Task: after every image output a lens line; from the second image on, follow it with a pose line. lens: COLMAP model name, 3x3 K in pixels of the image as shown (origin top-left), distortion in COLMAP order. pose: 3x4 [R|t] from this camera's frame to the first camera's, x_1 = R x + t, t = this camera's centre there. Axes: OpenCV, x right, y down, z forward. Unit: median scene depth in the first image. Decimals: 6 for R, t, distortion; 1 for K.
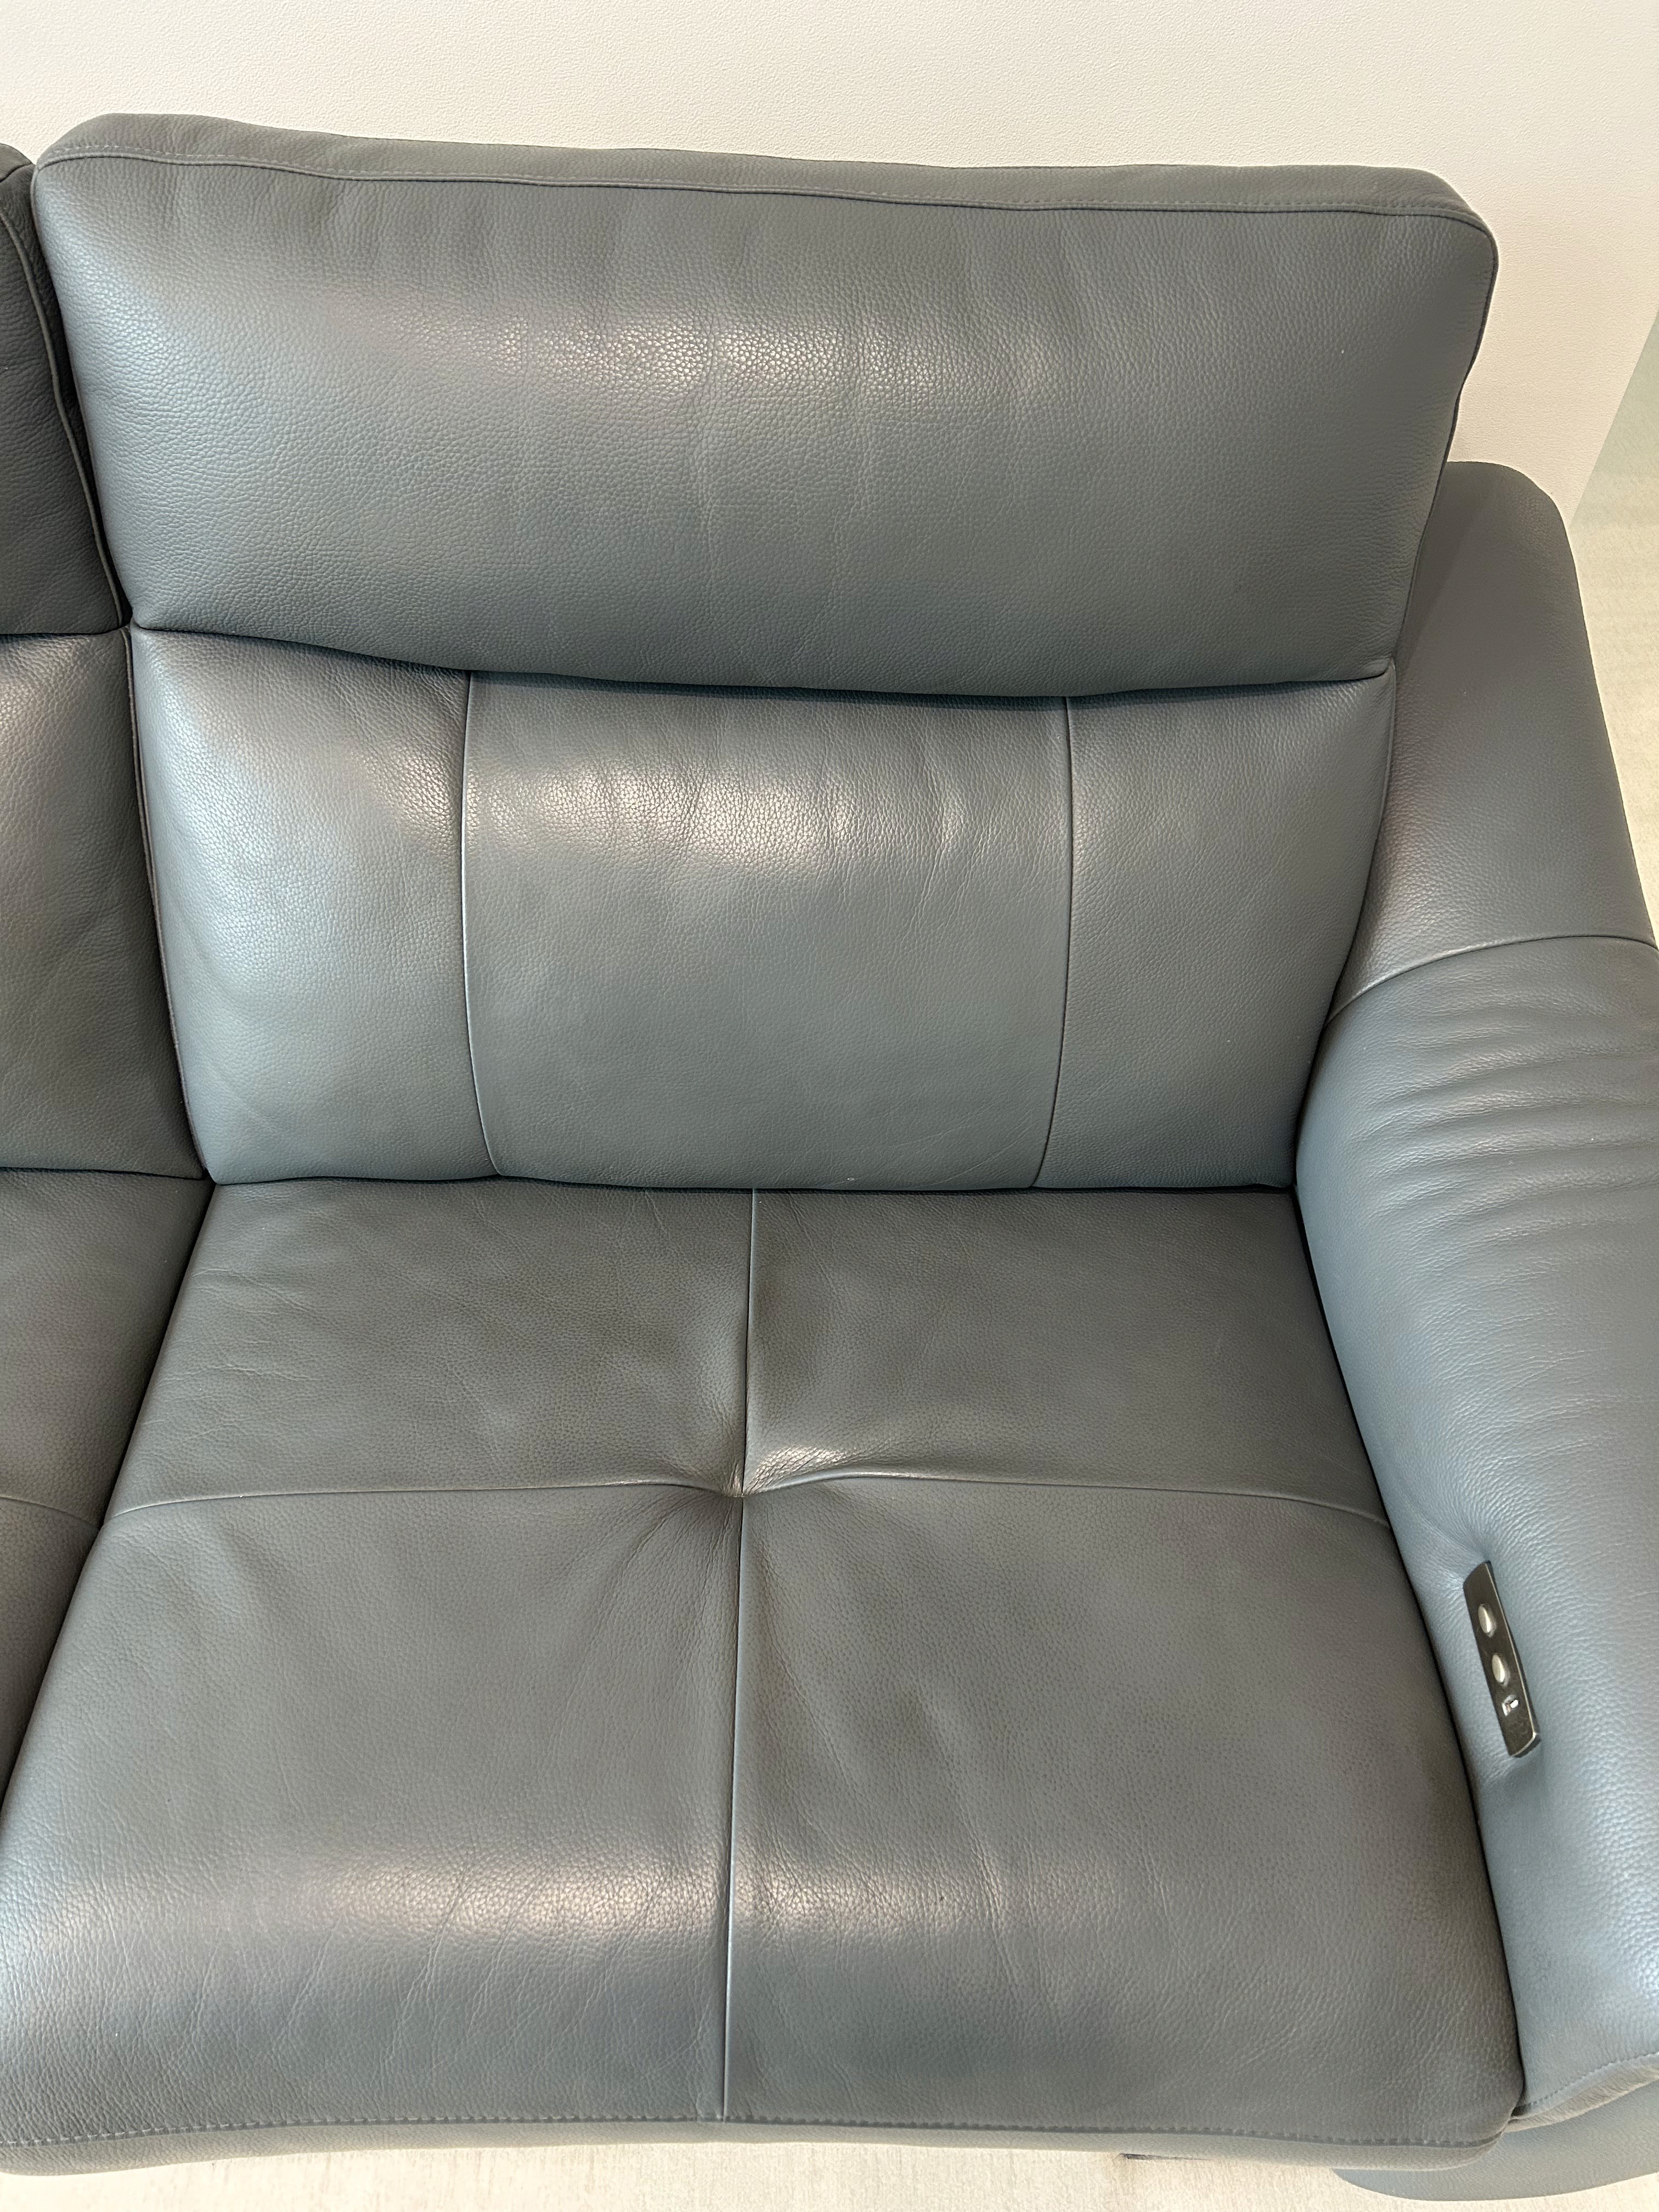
lens RADIAL K [[1652.7, 0, 820.2], [0, 1652.7, 1115.7], [0, 0, 1]] dist [0.062206, -0.060391]
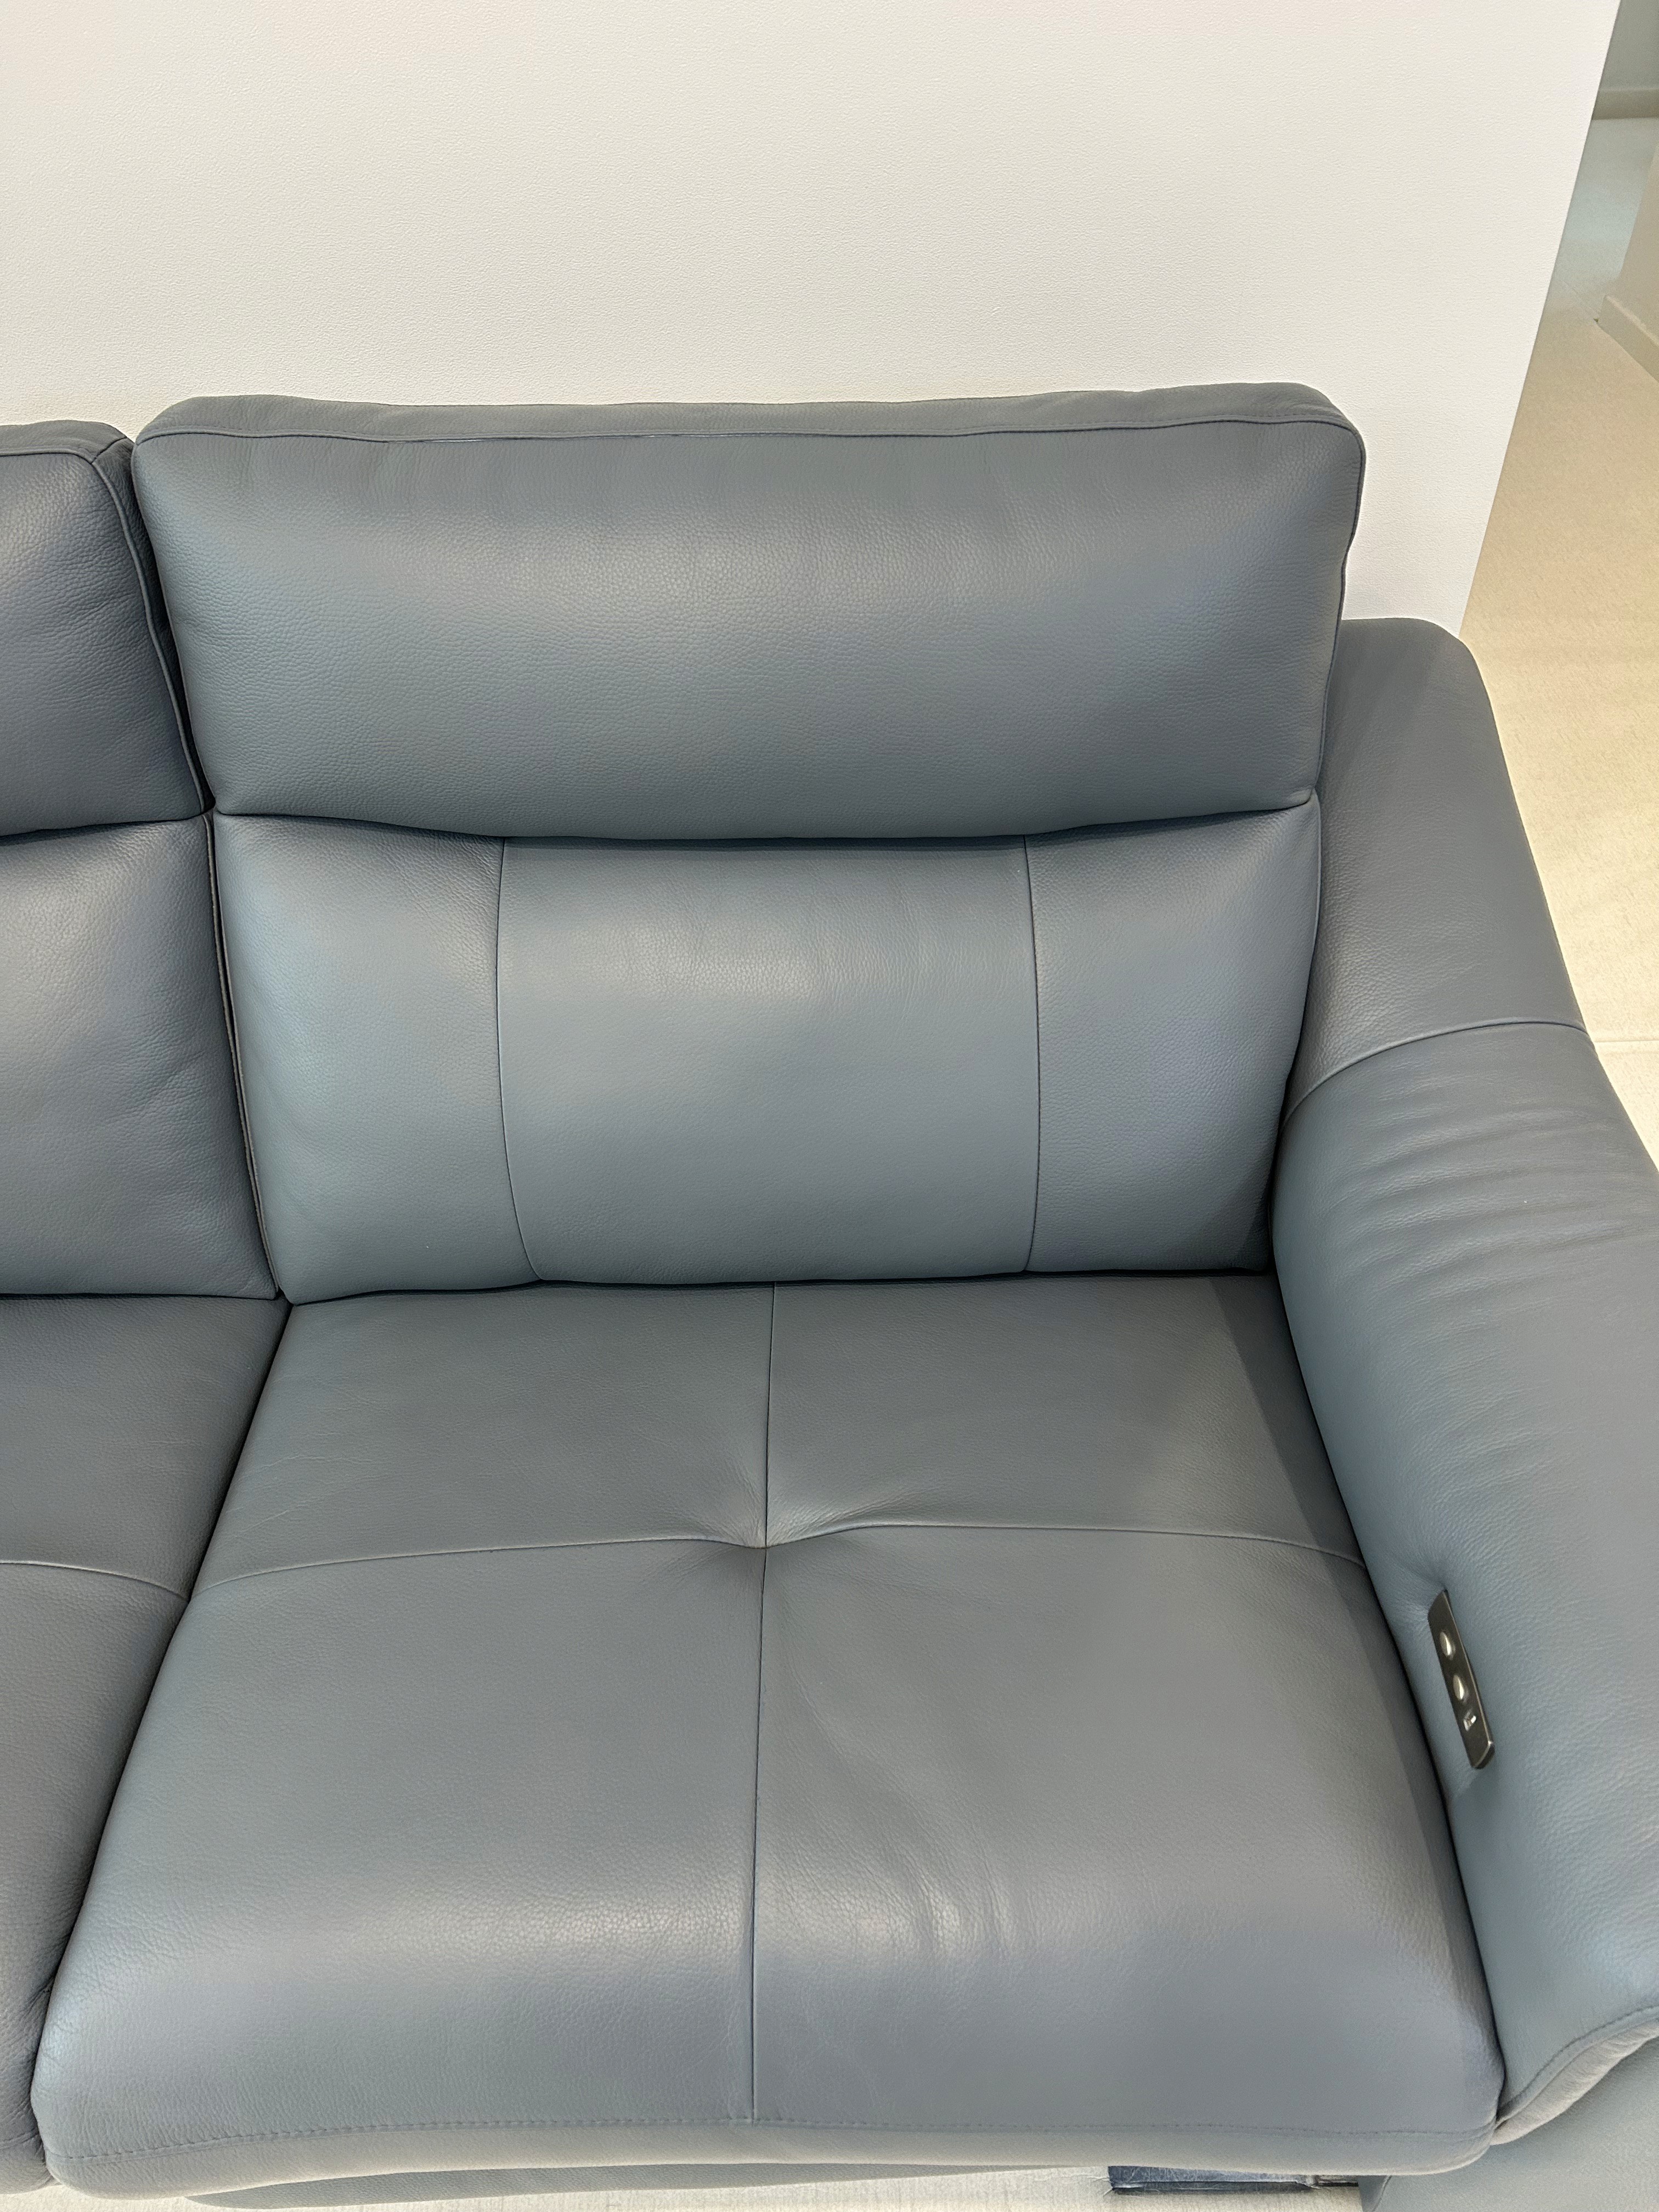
lens RADIAL K [[1652.7, 0, 838.7], [0, 1652.7, 1107.6], [0, 0, 1]] dist [0.062206, -0.060391]
pose [[0.998682, -0.043307, -0.027541, 0.046400], [0.040426, 0.994394, -0.097706, 0.043039], [0.031618, 0.096464, 0.994834, -0.125999]]
